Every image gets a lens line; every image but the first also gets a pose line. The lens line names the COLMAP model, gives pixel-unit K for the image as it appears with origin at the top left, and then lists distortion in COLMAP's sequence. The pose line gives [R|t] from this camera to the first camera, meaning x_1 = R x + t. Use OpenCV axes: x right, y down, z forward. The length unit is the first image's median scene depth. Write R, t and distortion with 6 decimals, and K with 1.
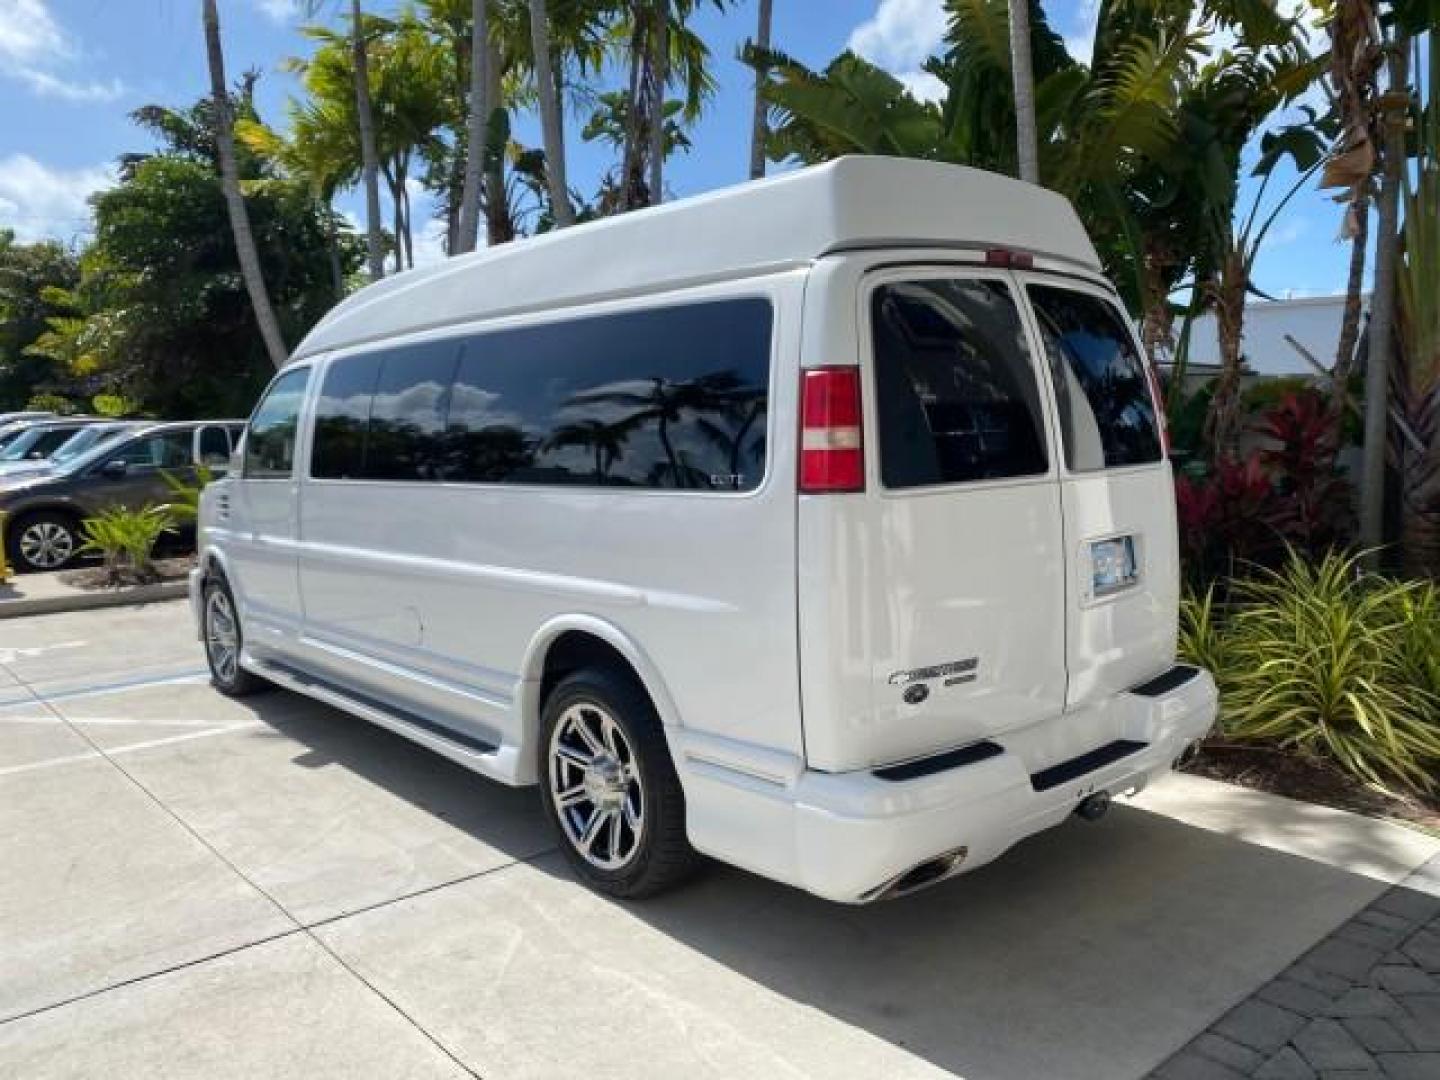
lens RADIAL K [[1092.4, 0, 720.0], [0, 1092.4, 540.0], [0, 0, 1]] dist [0.007386, -0.007881]
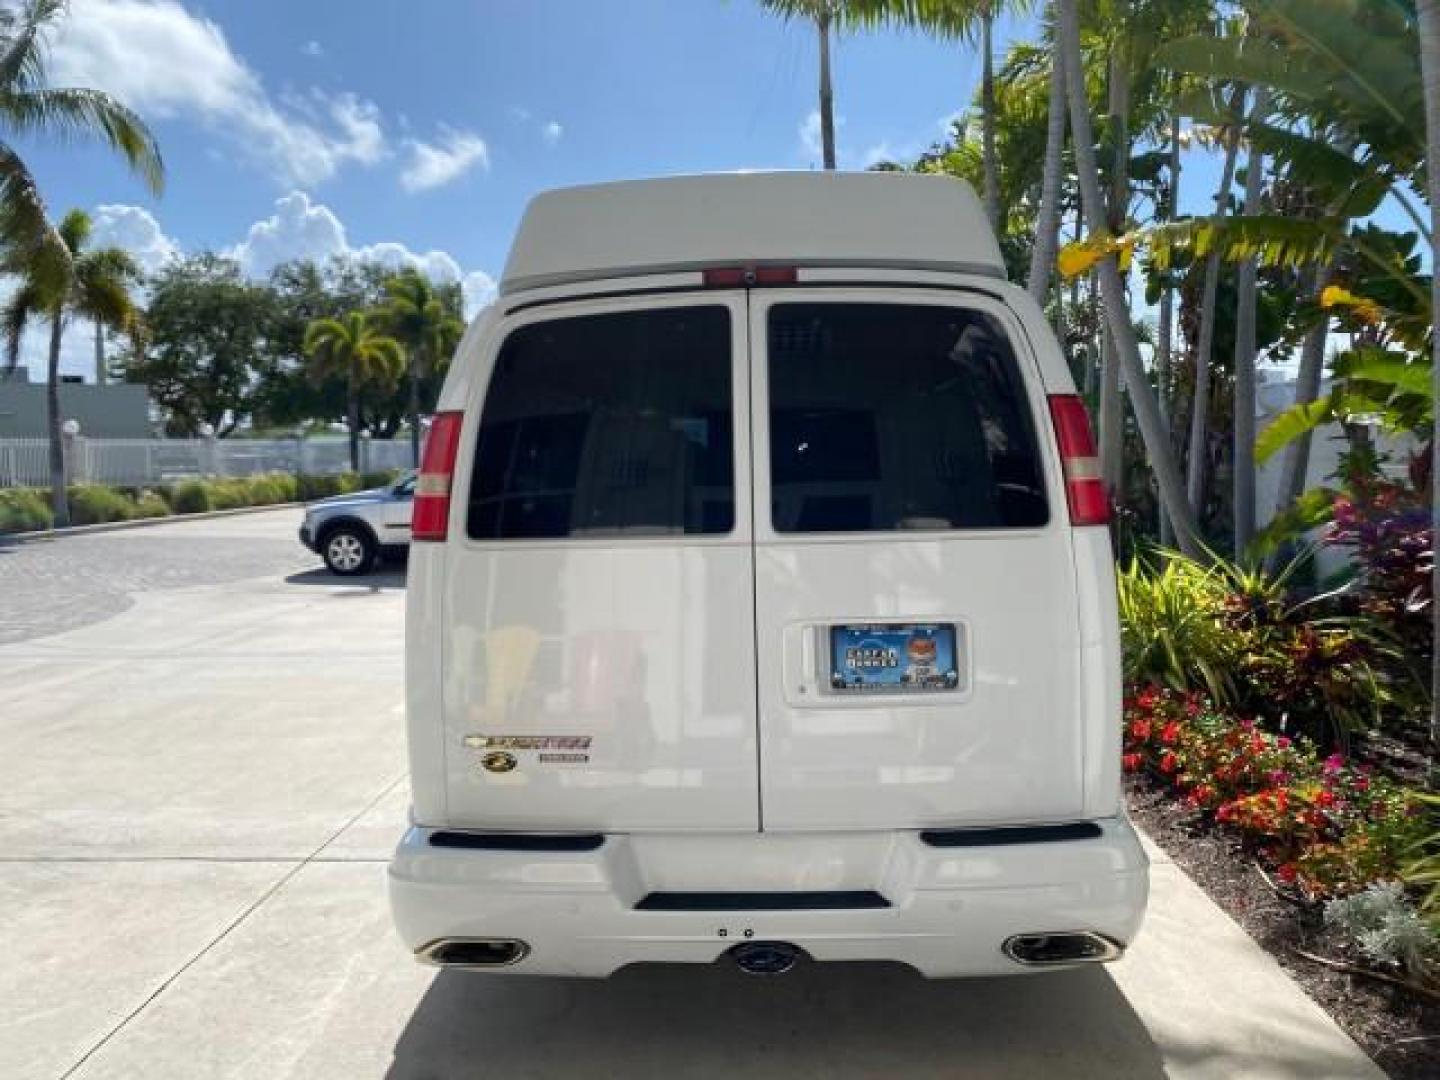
lens RADIAL K [[1092.4, 0, 720.0], [0, 1092.4, 540.0], [0, 0, 1]] dist [0.007386, -0.007881]
pose [[0.737860, 0.059826, -0.672297, 0.561928], [-0.072713, 0.997313, 0.008943, -0.042142], [0.671025, 0.042286, 0.740228, 0.257321]]
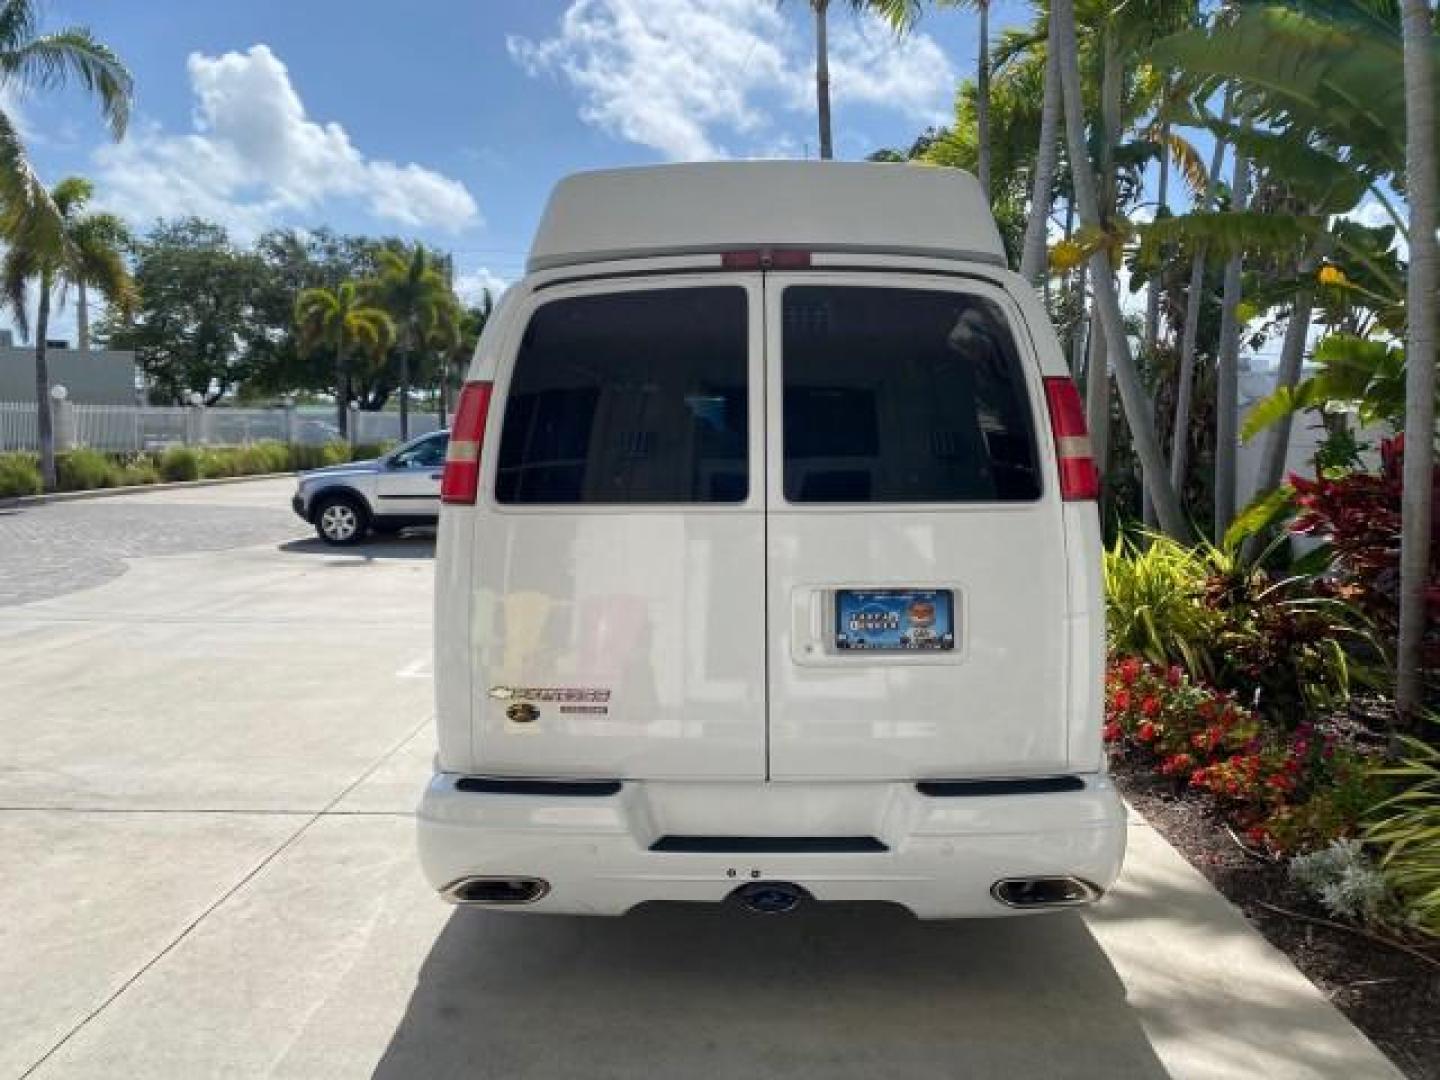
lens RADIAL K [[1093.2, 0, 725.5], [0, 1093.2, 537.6], [0, 0, 1]] dist [0.004532, 0.000927]
pose [[0.749184, 0.083800, -0.657039, 0.575069], [-0.089976, 0.995645, 0.024391, -0.035154], [0.656222, 0.040844, 0.753462, 0.220290]]
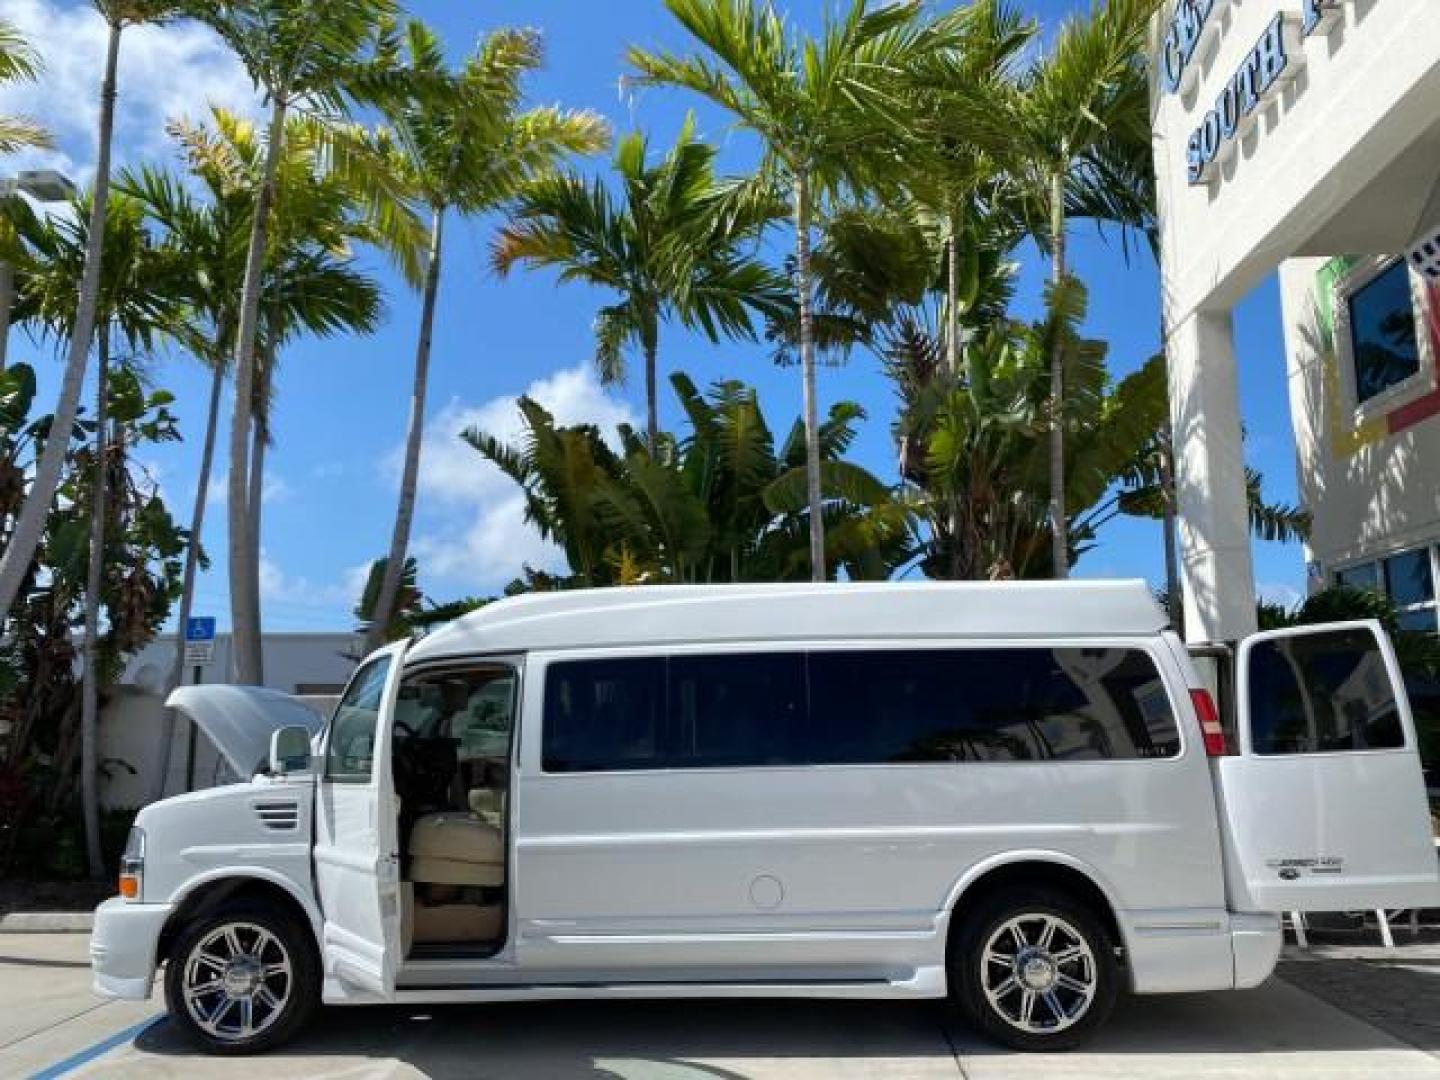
lens RADIAL K [[1102.8, 0, 721.0], [0, 1102.8, 535.0], [0, 0, 1]] dist [0.001878, -0.002935]
pose [[0.703114, 0.123153, 0.700331, -1.112140], [0.073269, 0.967098, -0.243624, -0.007092], [-0.707292, 0.222608, 0.670957, 0.142272]]
